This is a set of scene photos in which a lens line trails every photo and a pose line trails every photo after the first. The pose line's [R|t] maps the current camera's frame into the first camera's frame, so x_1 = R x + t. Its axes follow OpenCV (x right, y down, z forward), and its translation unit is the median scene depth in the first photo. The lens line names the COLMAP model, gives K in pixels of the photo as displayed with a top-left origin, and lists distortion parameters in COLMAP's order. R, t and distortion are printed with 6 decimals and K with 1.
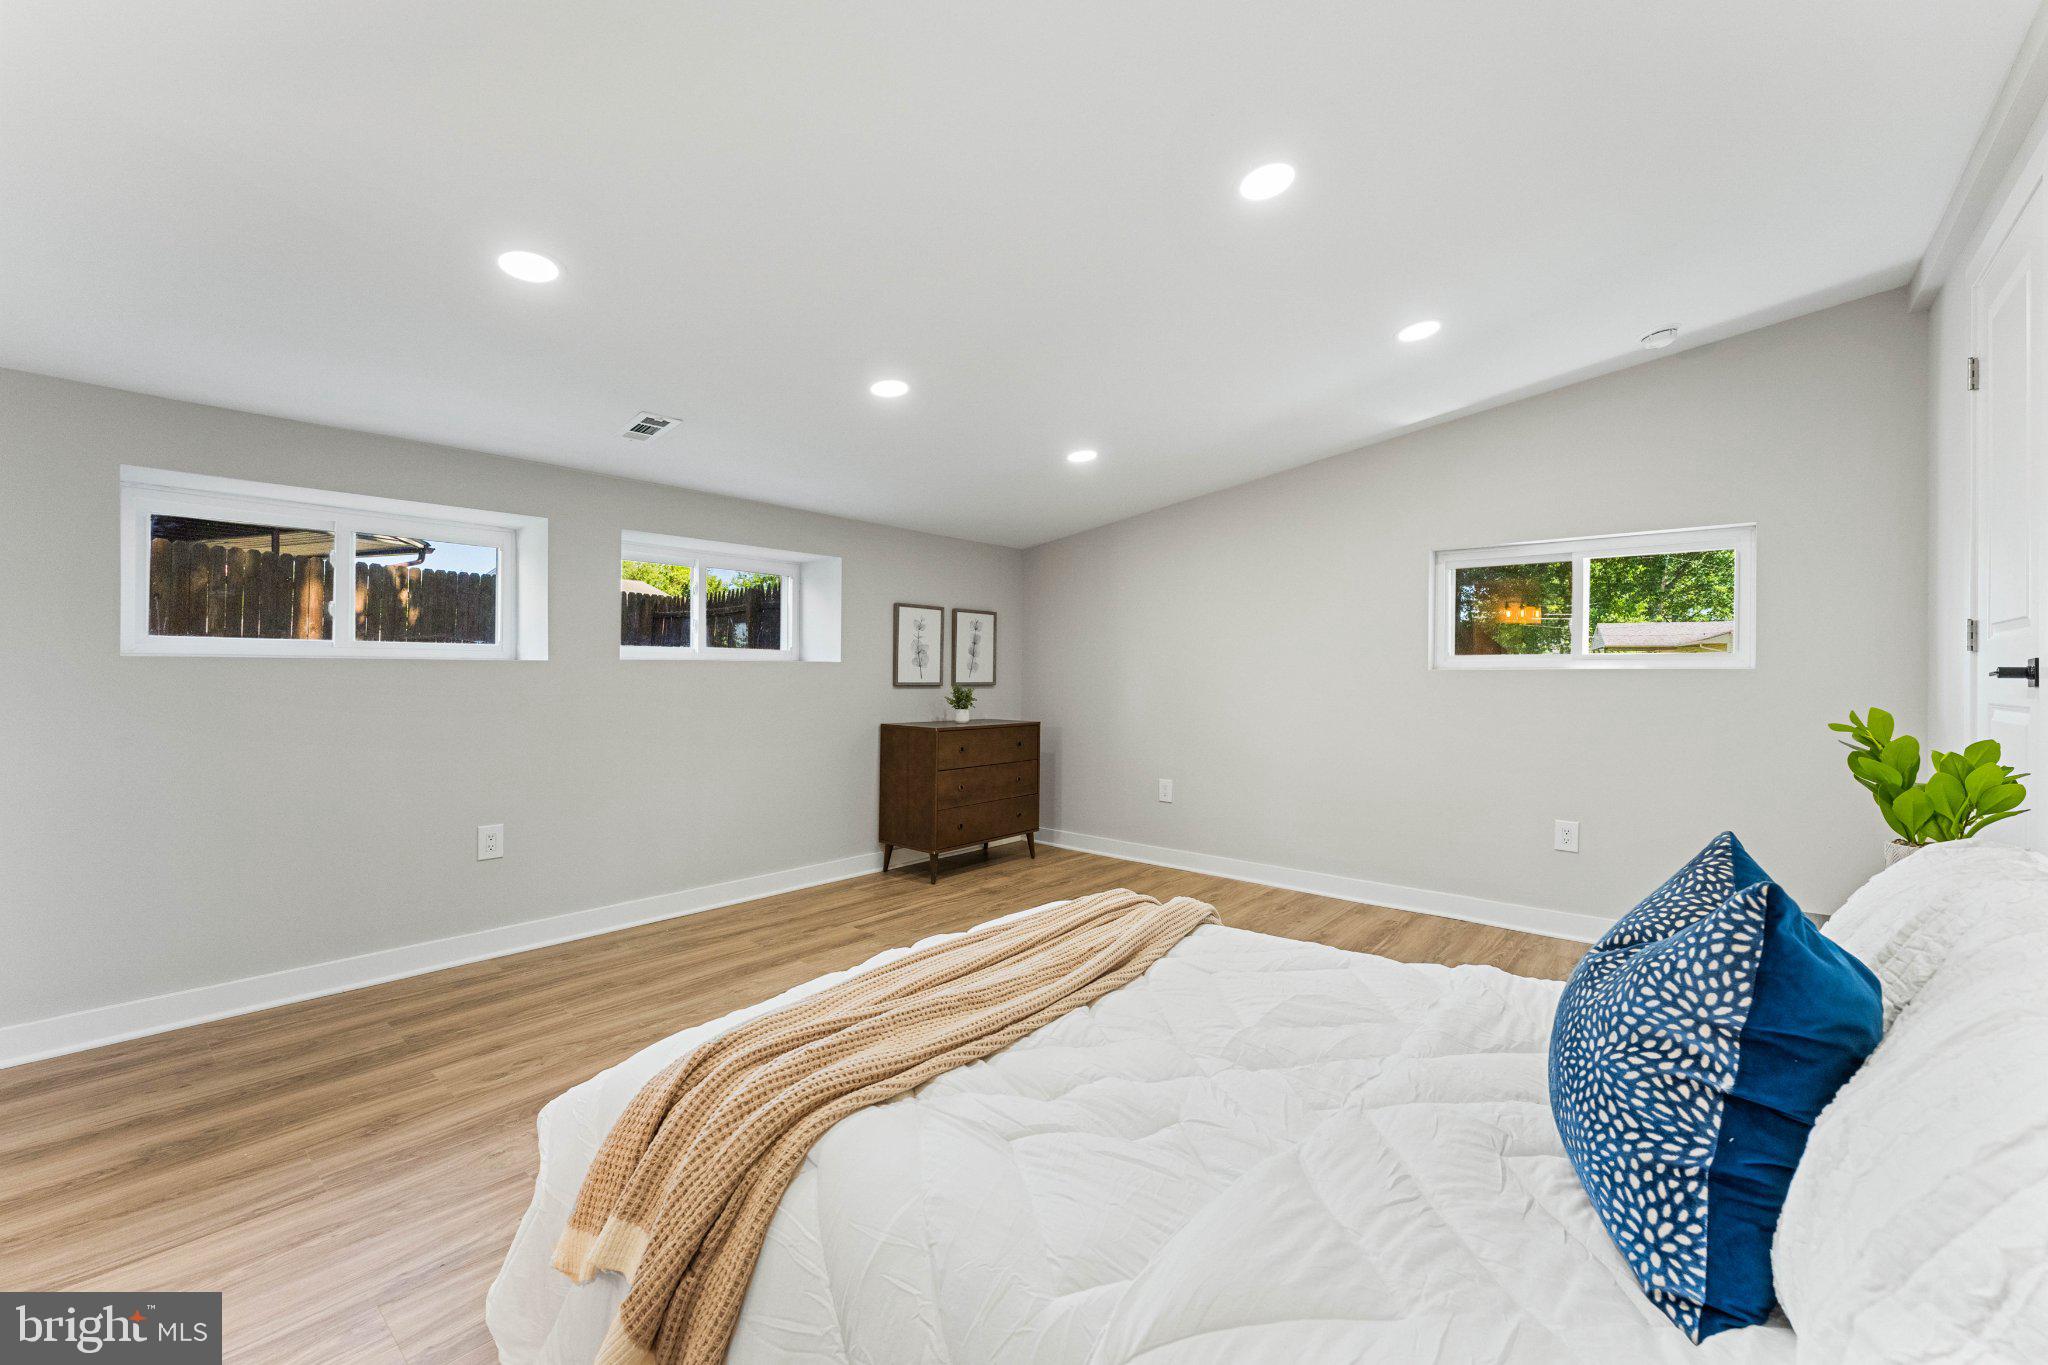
lens RADIAL K [[828.4, 0, 1011.1], [0, 828.4, 675.4], [0, 0, 1]] dist [0.003918, -0.000223]
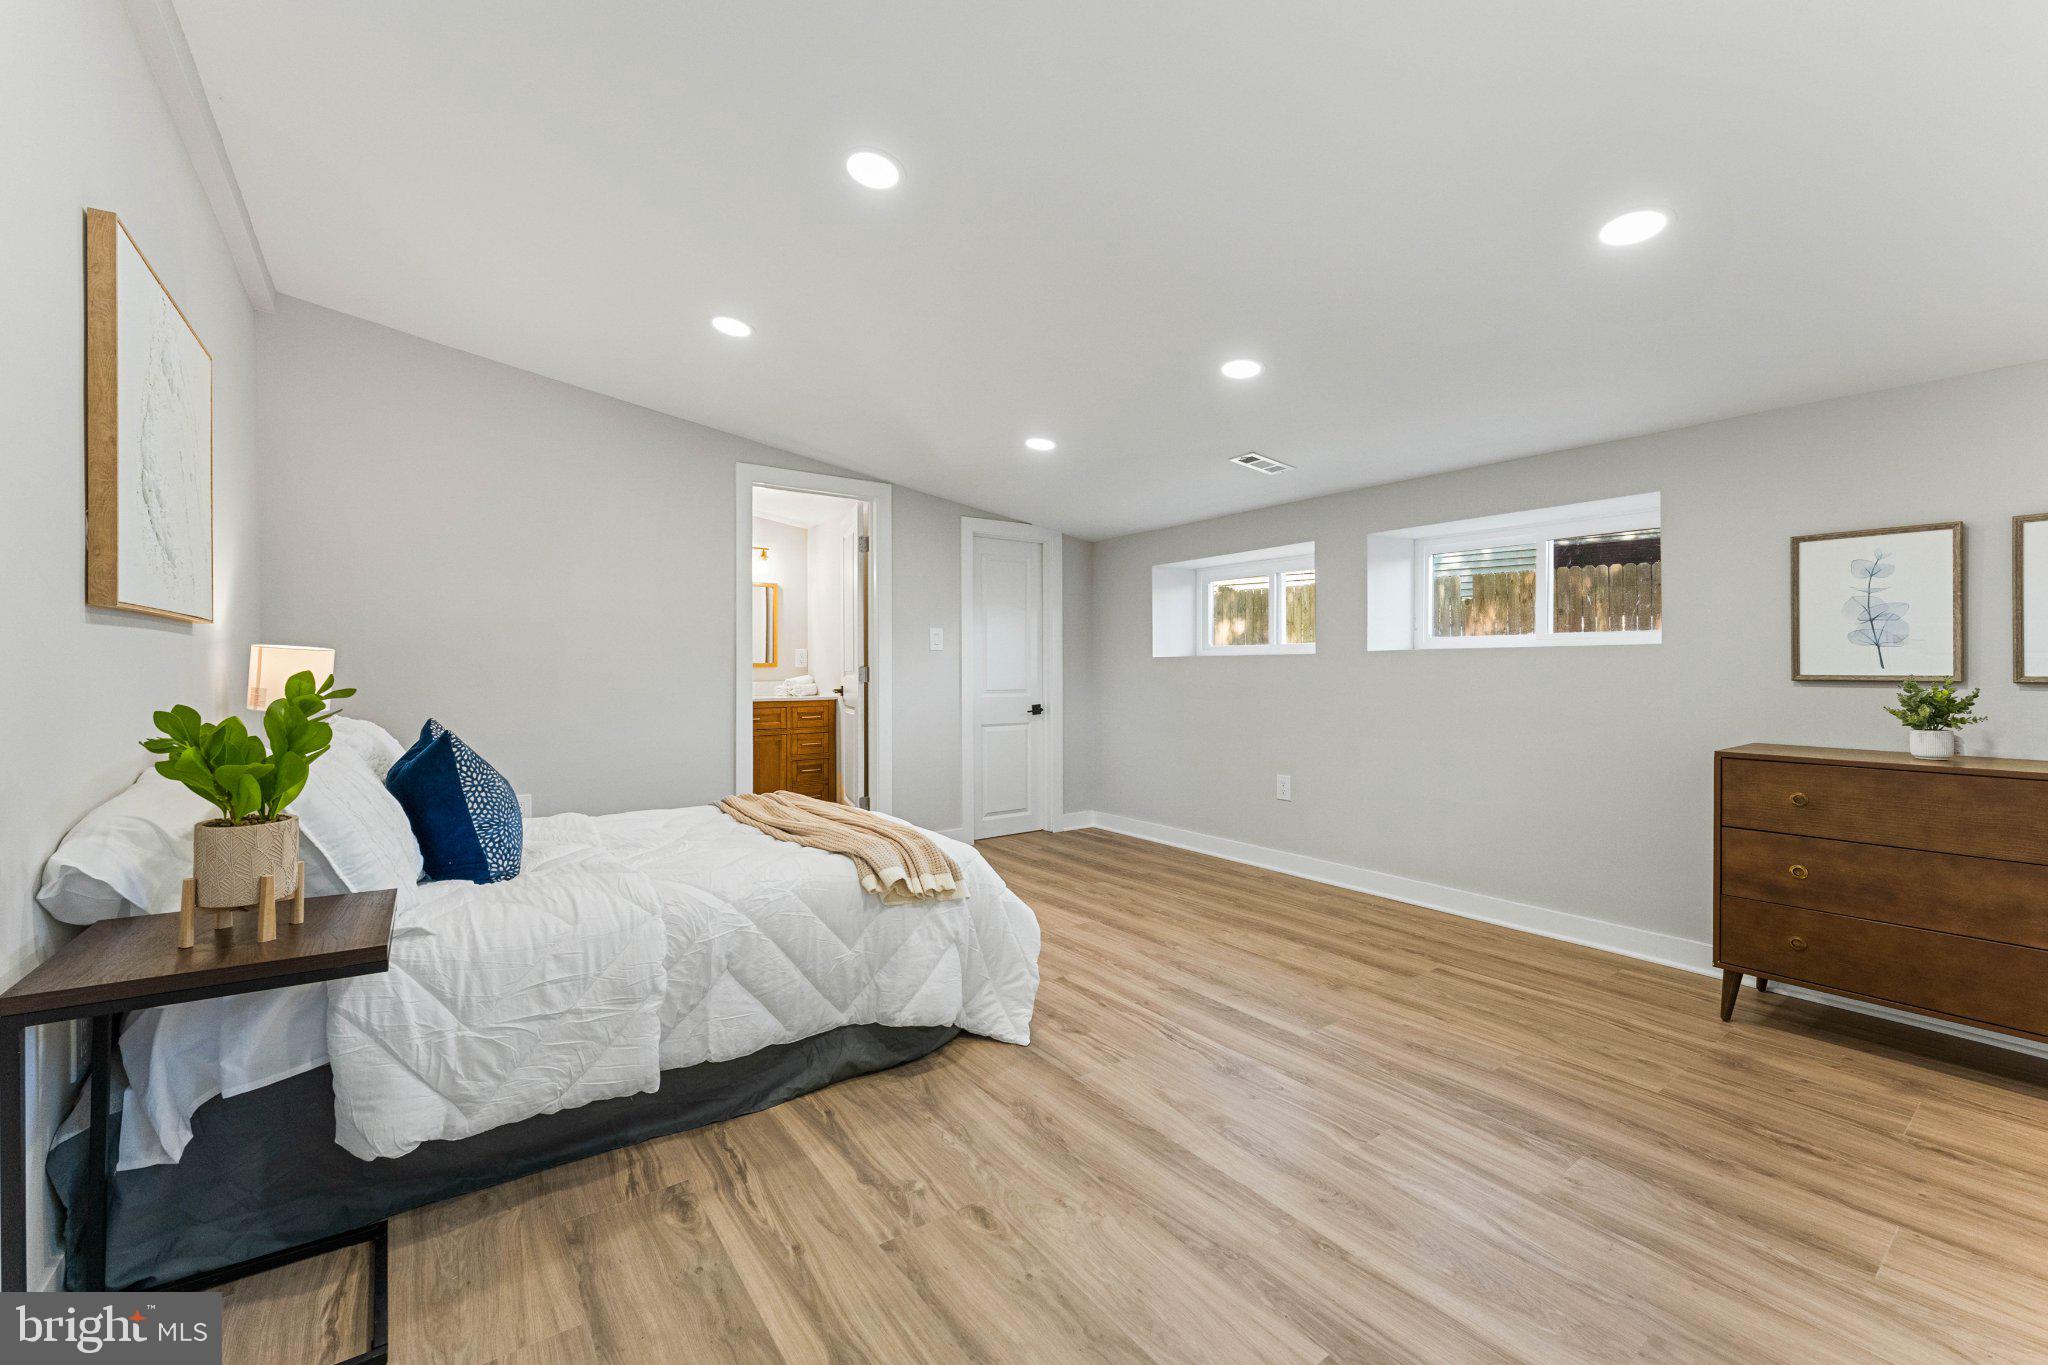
lens RADIAL K [[828.4, 0, 1009.8], [0, 828.4, 674.5], [0, 0, 1]] dist [0.003918, -0.000223]
pose [[-0.230258, 0.004162, -0.973121, 0.697597], [-0.003290, 0.999982, 0.005056, 0.008671], [0.973124, 0.004366, -0.230240, 0.762654]]
